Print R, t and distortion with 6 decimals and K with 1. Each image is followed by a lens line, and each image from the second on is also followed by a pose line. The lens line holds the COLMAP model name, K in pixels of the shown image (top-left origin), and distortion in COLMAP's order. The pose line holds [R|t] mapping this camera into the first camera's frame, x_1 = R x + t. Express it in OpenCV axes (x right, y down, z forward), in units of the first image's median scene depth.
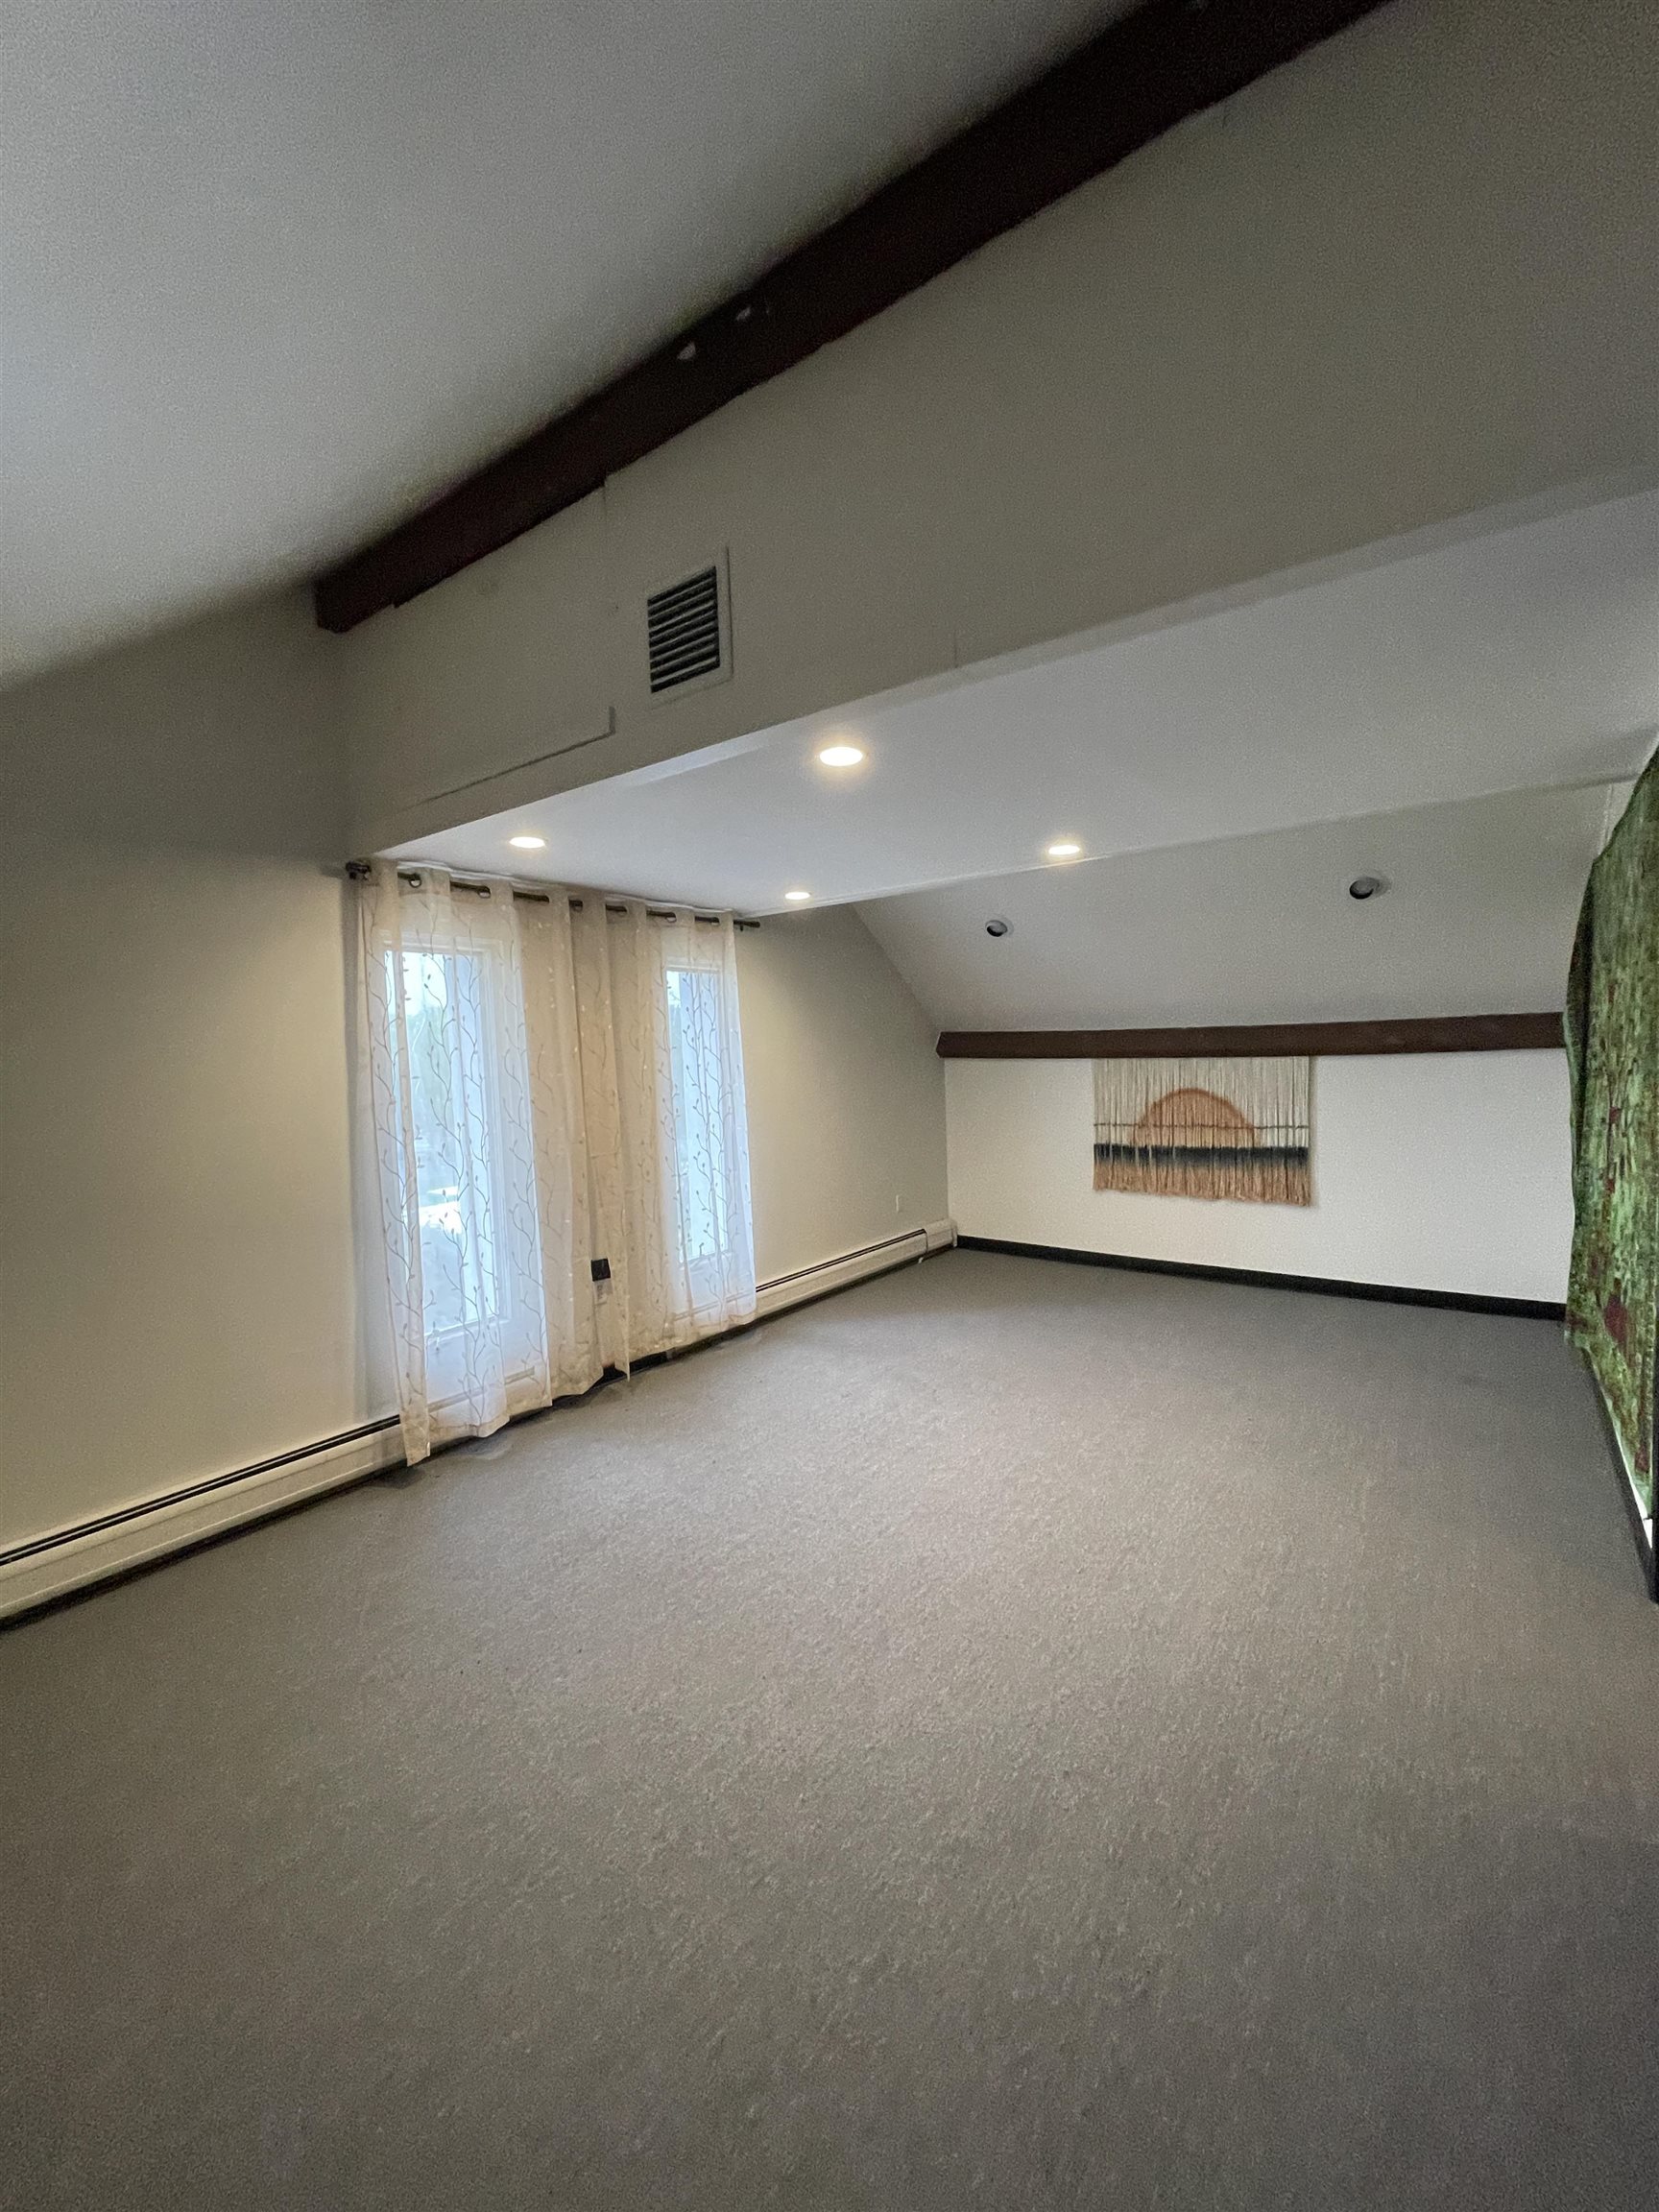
lens RADIAL K [[886.6, 0, 831.3], [0, 886.6, 1109.9], [0, 0, 1]] dist [-0.005988, -0.000318]
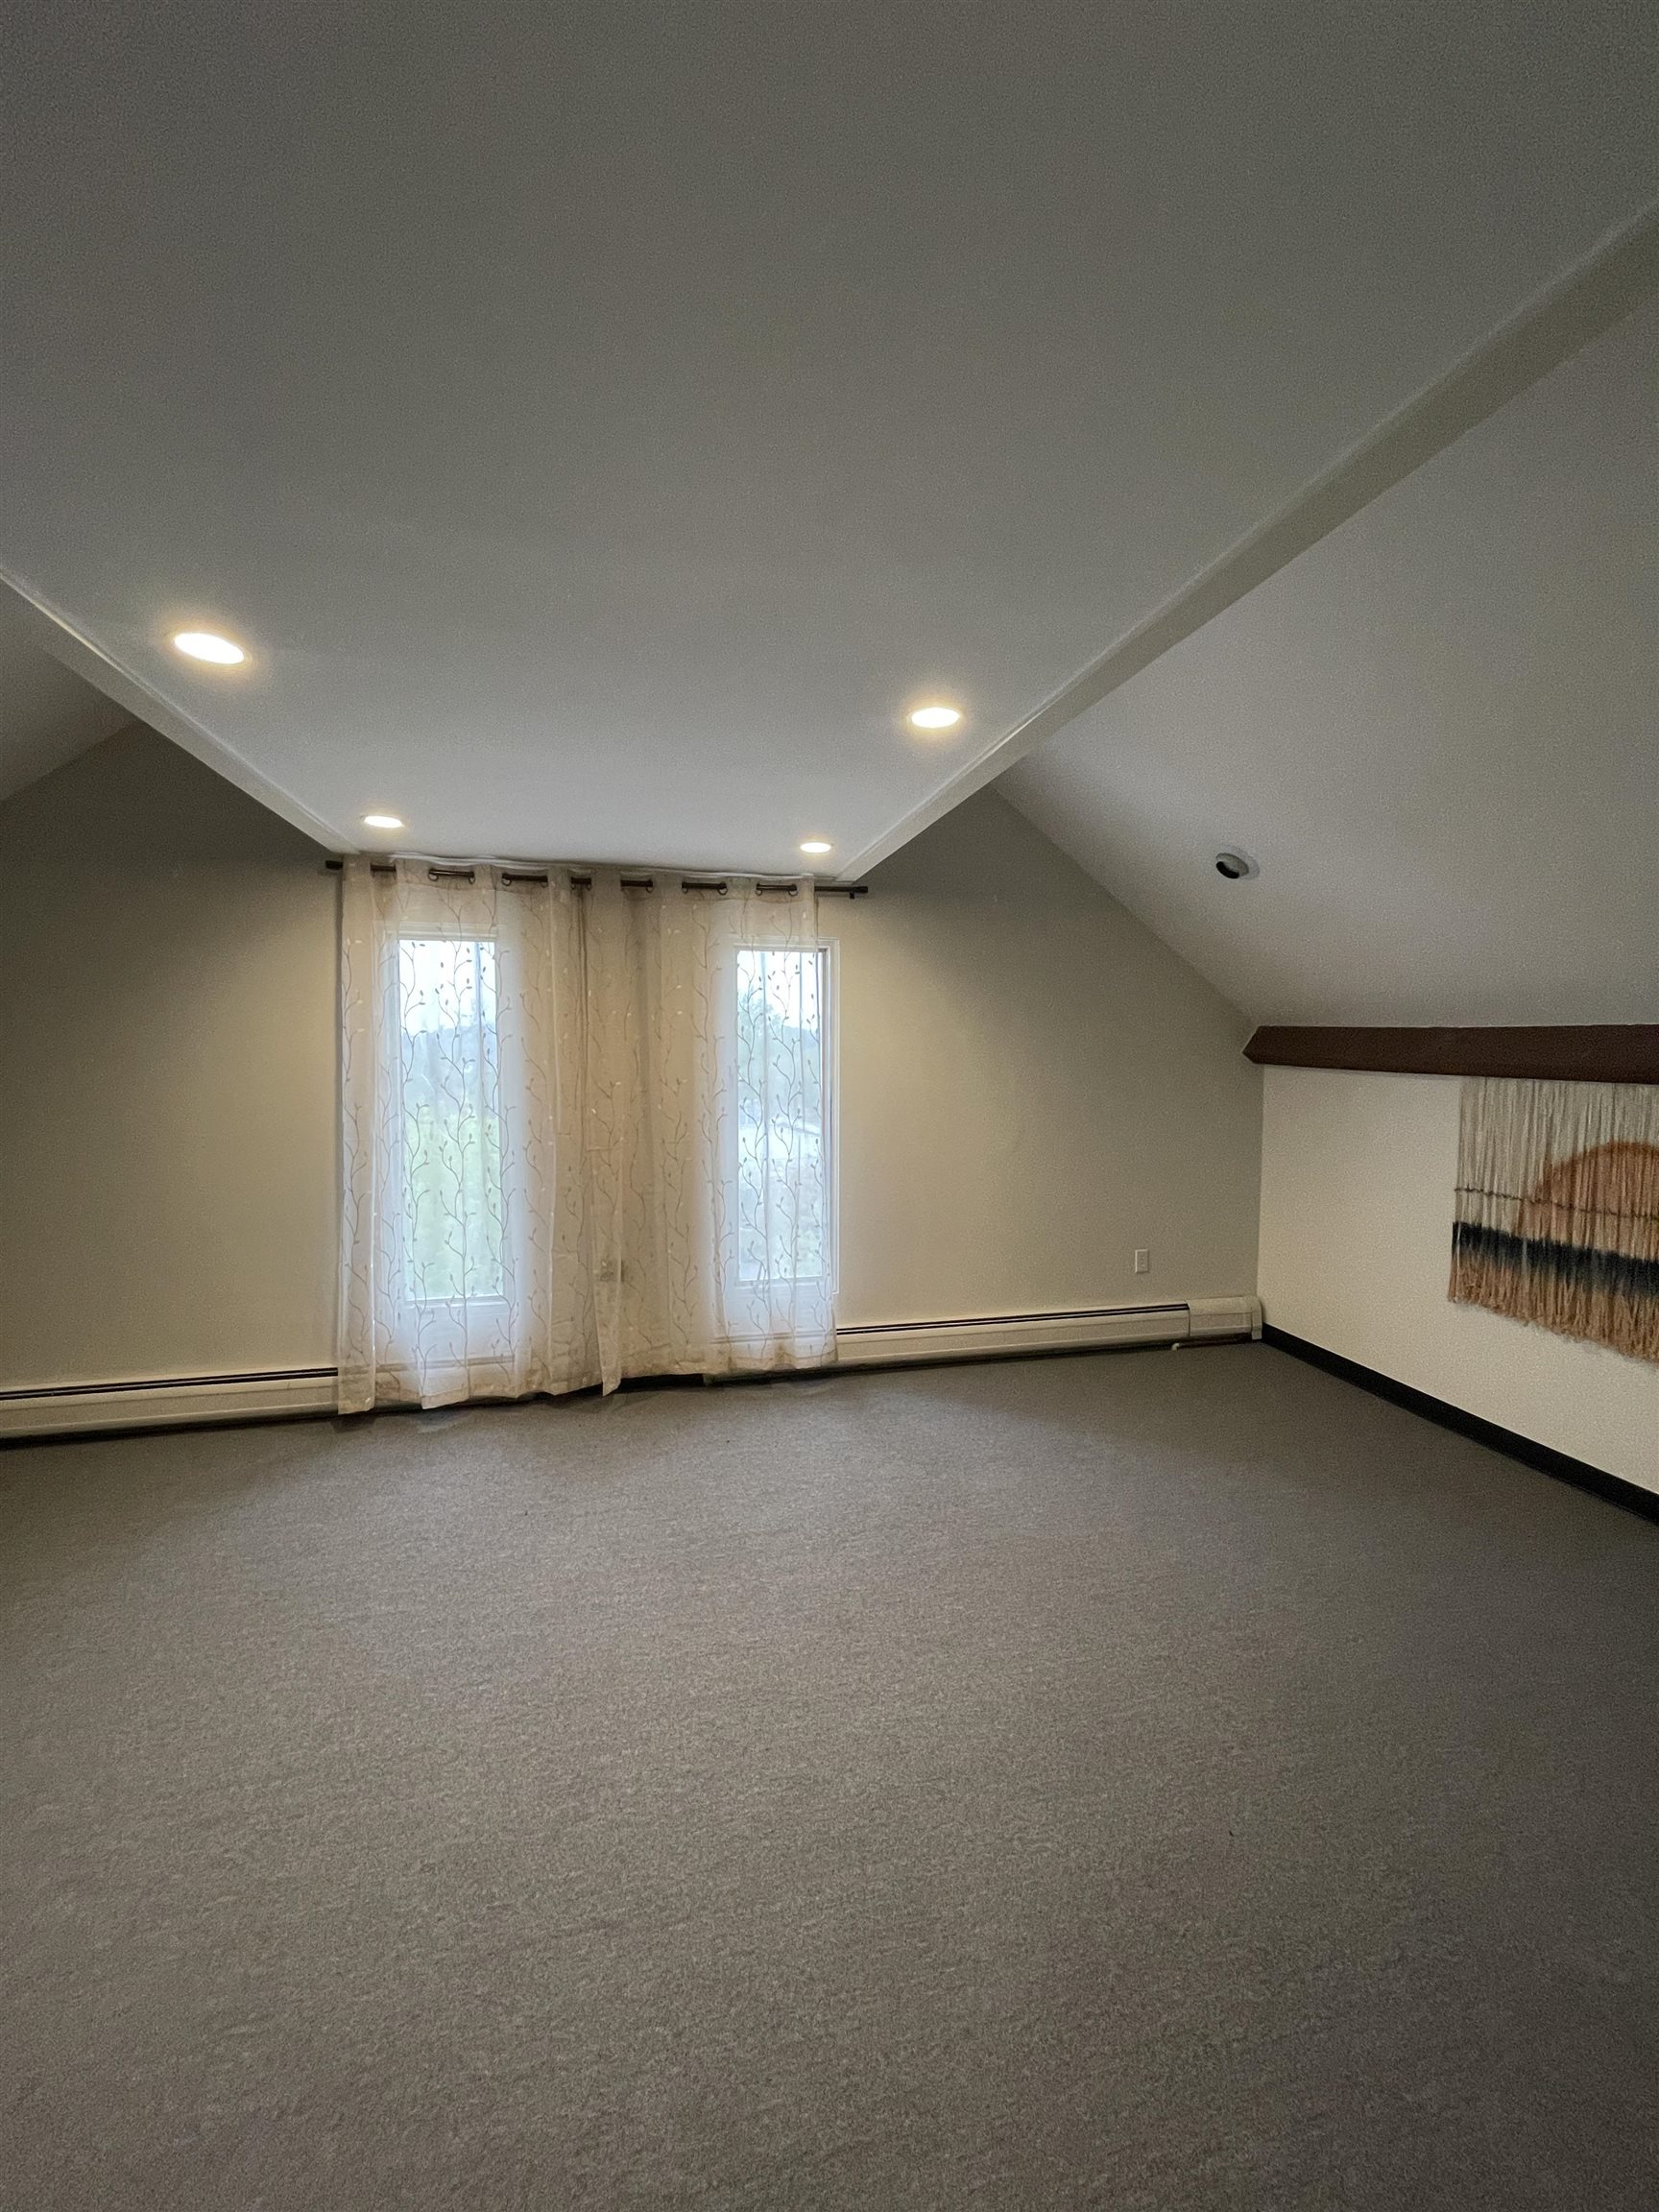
lens RADIAL K [[886.6, 0, 831.7], [0, 886.6, 1109.6], [0, 0, 1]] dist [-0.005988, -0.000318]
pose [[0.768391, 0.075182, -0.635550, 0.423292], [-0.069219, 0.997013, 0.034255, -0.032963], [0.636227, 0.017671, 0.771300, 0.352470]]
